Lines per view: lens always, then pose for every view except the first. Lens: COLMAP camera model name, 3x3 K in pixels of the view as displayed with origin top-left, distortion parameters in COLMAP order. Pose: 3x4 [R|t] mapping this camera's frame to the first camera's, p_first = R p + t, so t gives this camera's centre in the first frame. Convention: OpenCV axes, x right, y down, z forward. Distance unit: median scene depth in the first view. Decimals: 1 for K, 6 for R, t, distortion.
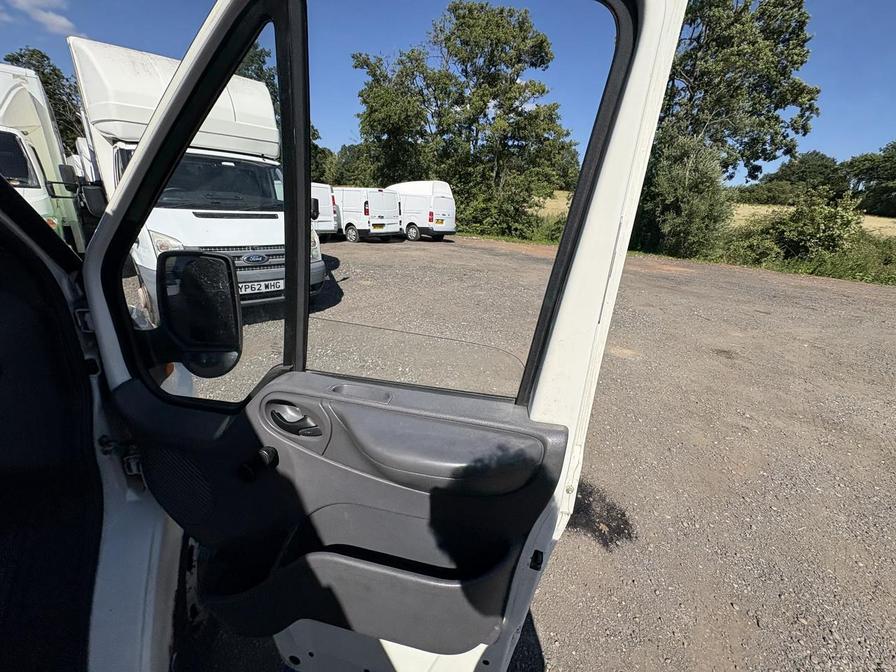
lens RADIAL K [[358.7, 0, 446.1], [0, 358.7, 336.0], [0, 0, 1]] dist [0.002063, 0.000895]
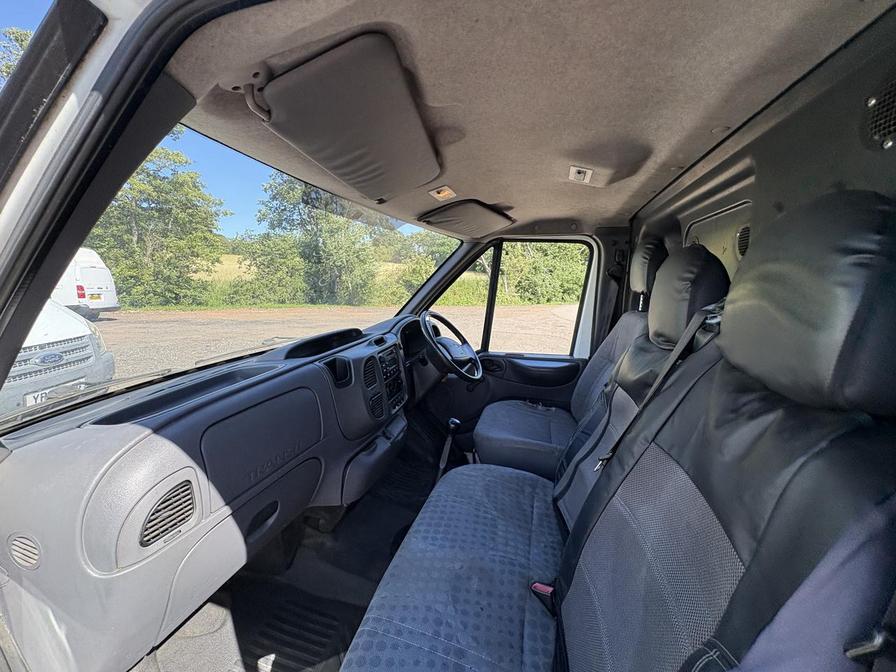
lens RADIAL K [[358.7, 0, 446.4], [0, 358.7, 335.3], [0, 0, 1]] dist [0.002063, 0.000895]
pose [[0.626227, -0.176702, 0.759352, -0.152815], [0.292556, 0.956064, -0.018790, 0.004466], [-0.722669, 0.233920, 0.650408, -0.056746]]
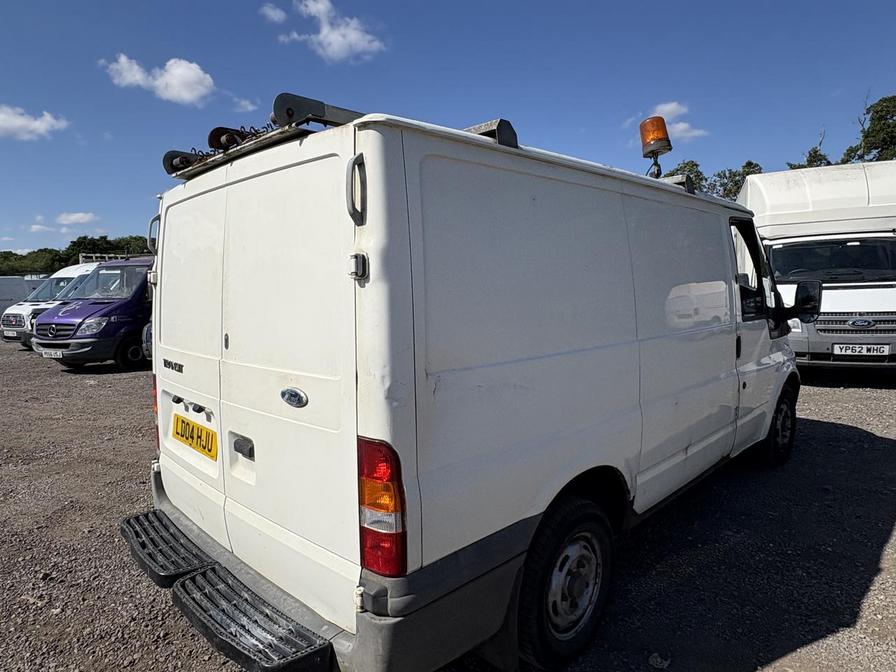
lens RADIAL K [[545.9, 0, 443.2], [0, 545.9, 333.4], [0, 0, 1]] dist [0.006219, -0.001297]
pose [[0.382391, 0.008412, -0.923962, 0.133652], [-0.268322, 0.957879, -0.102327, 0.083695], [0.884183, 0.287048, 0.368542, -0.185662]]
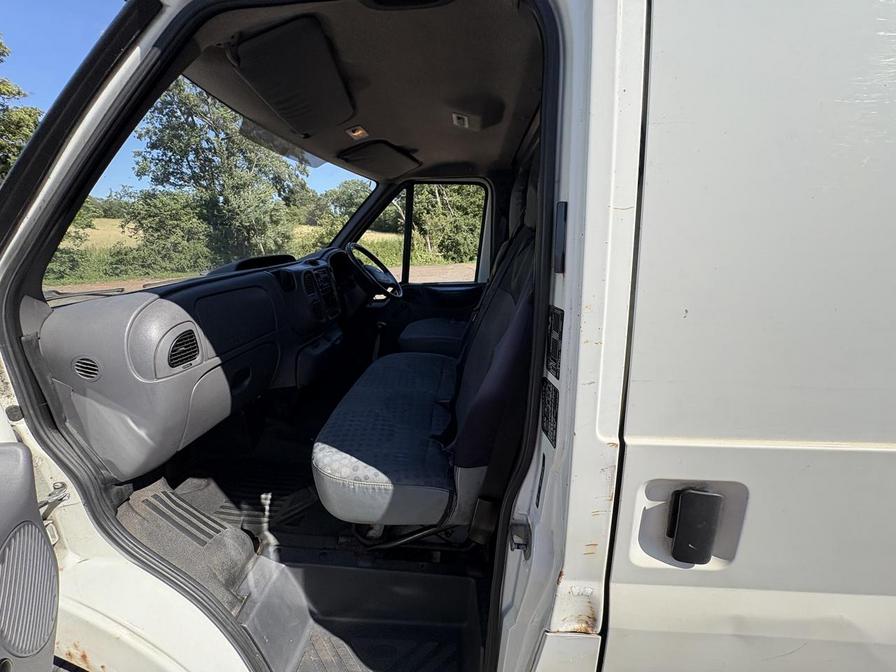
lens RADIAL K [[358.7, 0, 446.2], [0, 358.7, 337.1], [0, 0, 1]] dist [0.002063, 0.000895]
pose [[0.451051, -0.297942, 0.841299, -0.171786], [0.343140, 0.928071, 0.144701, 0.016286], [-0.823898, 0.223416, 0.520843, -0.068234]]
